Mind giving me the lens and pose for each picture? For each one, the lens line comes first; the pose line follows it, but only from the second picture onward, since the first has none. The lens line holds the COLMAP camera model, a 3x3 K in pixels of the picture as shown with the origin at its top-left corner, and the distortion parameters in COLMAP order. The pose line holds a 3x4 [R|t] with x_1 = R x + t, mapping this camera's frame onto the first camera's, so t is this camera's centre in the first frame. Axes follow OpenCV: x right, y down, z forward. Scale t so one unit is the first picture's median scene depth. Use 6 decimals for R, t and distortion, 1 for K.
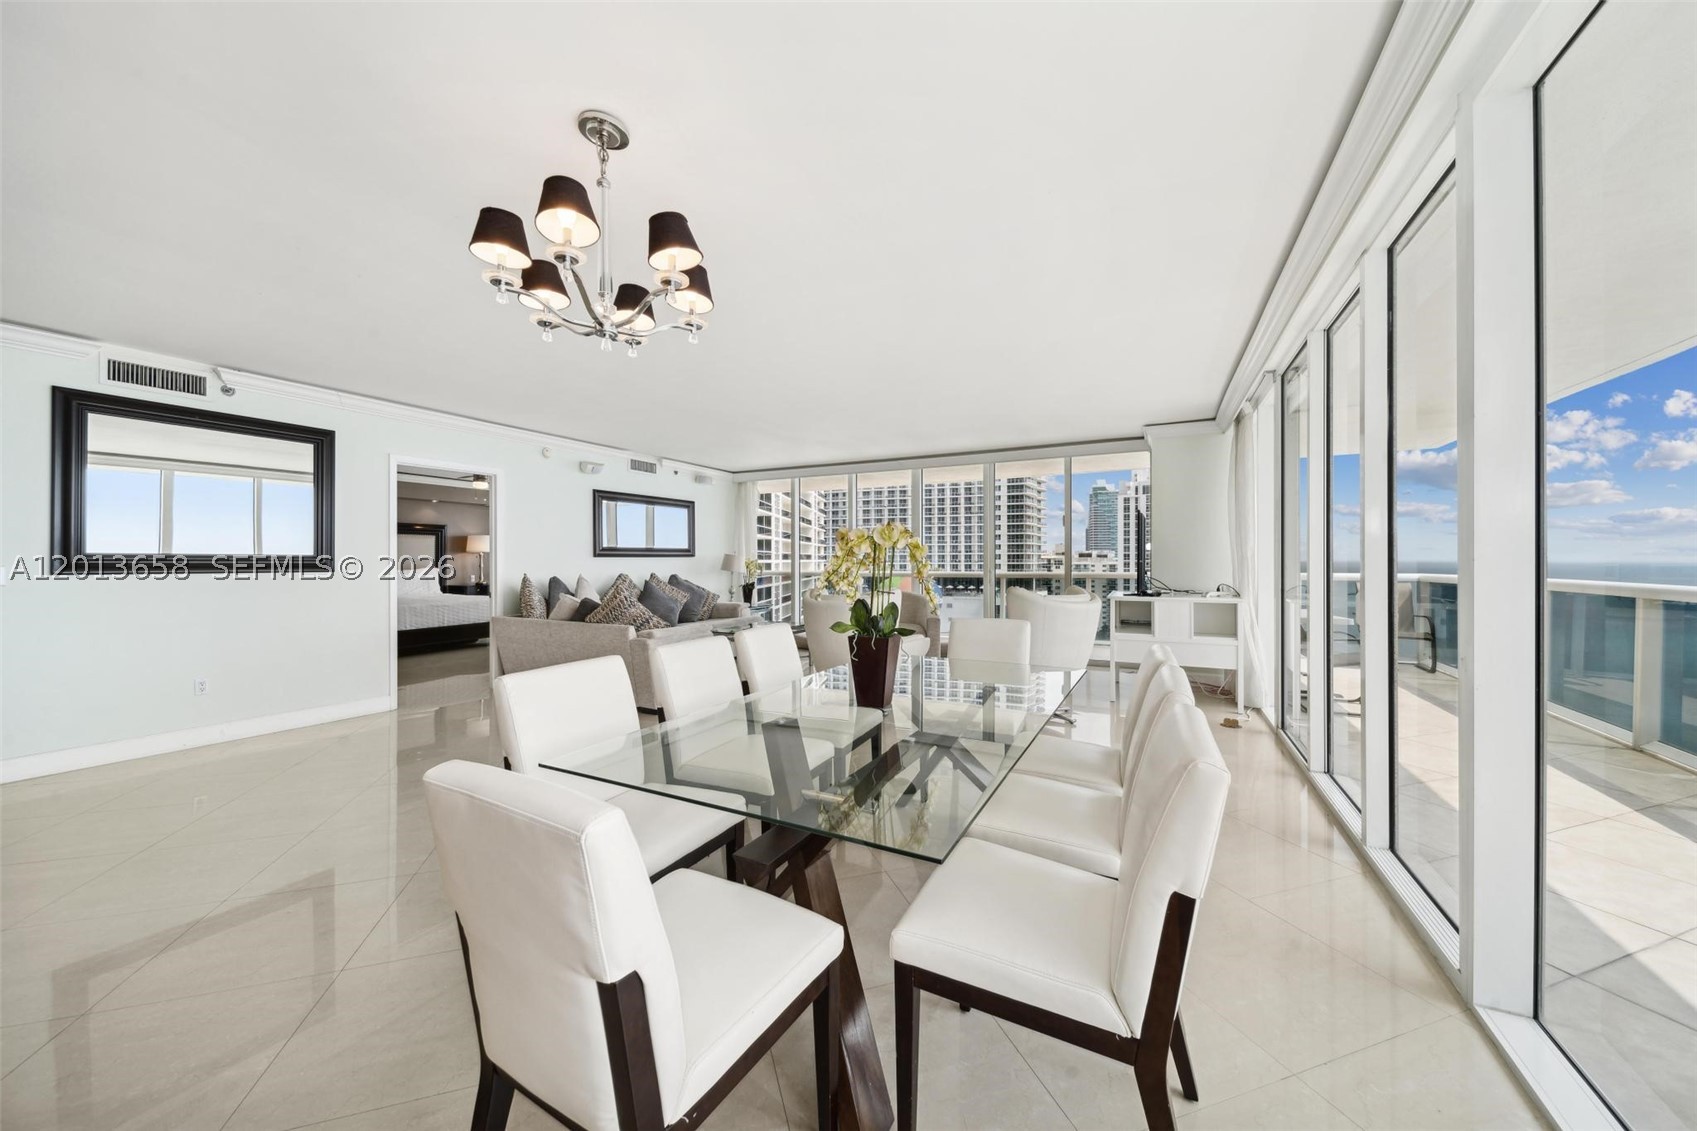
lens RADIAL K [[602.7, 0, 850.0], [0, 602.7, 558.9], [0, 0, 1]] dist [0.019065, -0.005538]
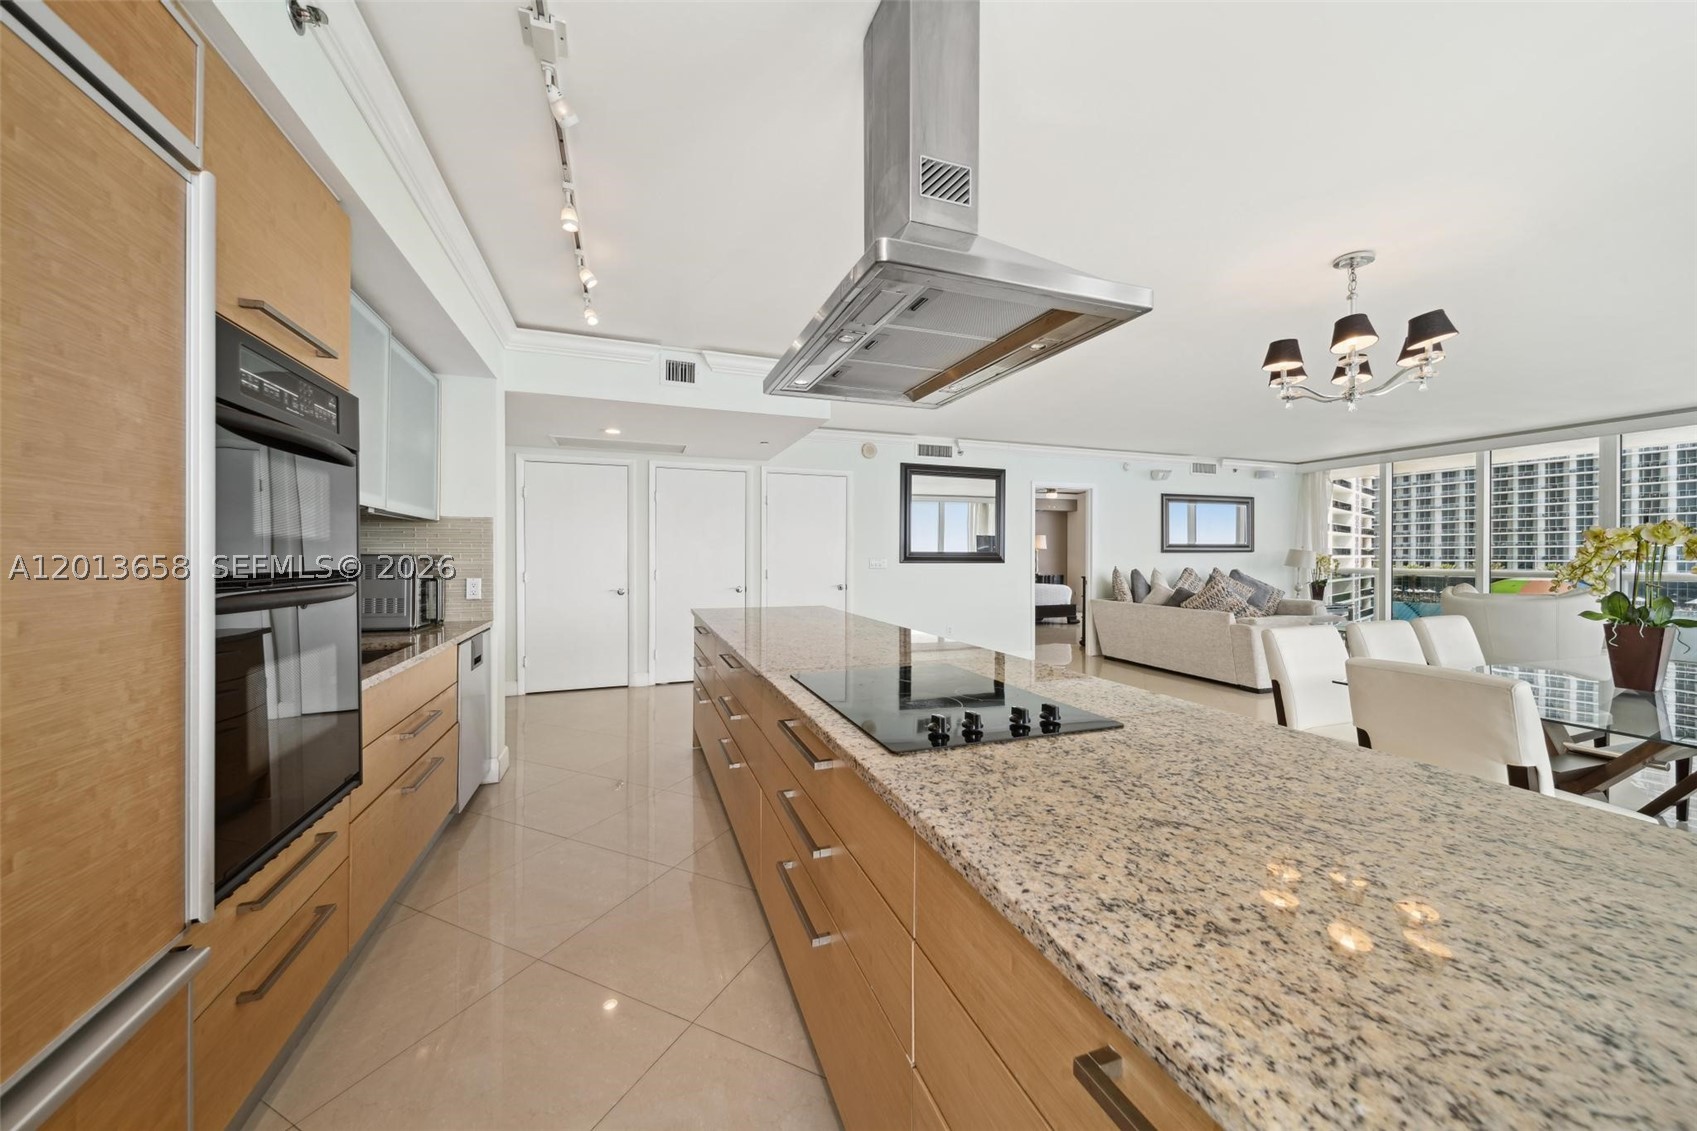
lens RADIAL K [[602.7, 0, 850.0], [0, 602.7, 558.9], [0, 0, 1]] dist [0.019065, -0.005538]
pose [[0.735320, 0.003965, -0.677709, -0.080829], [0.001107, 0.999975, 0.007052, -0.000306], [0.677719, -0.005936, 0.735297, -0.239989]]
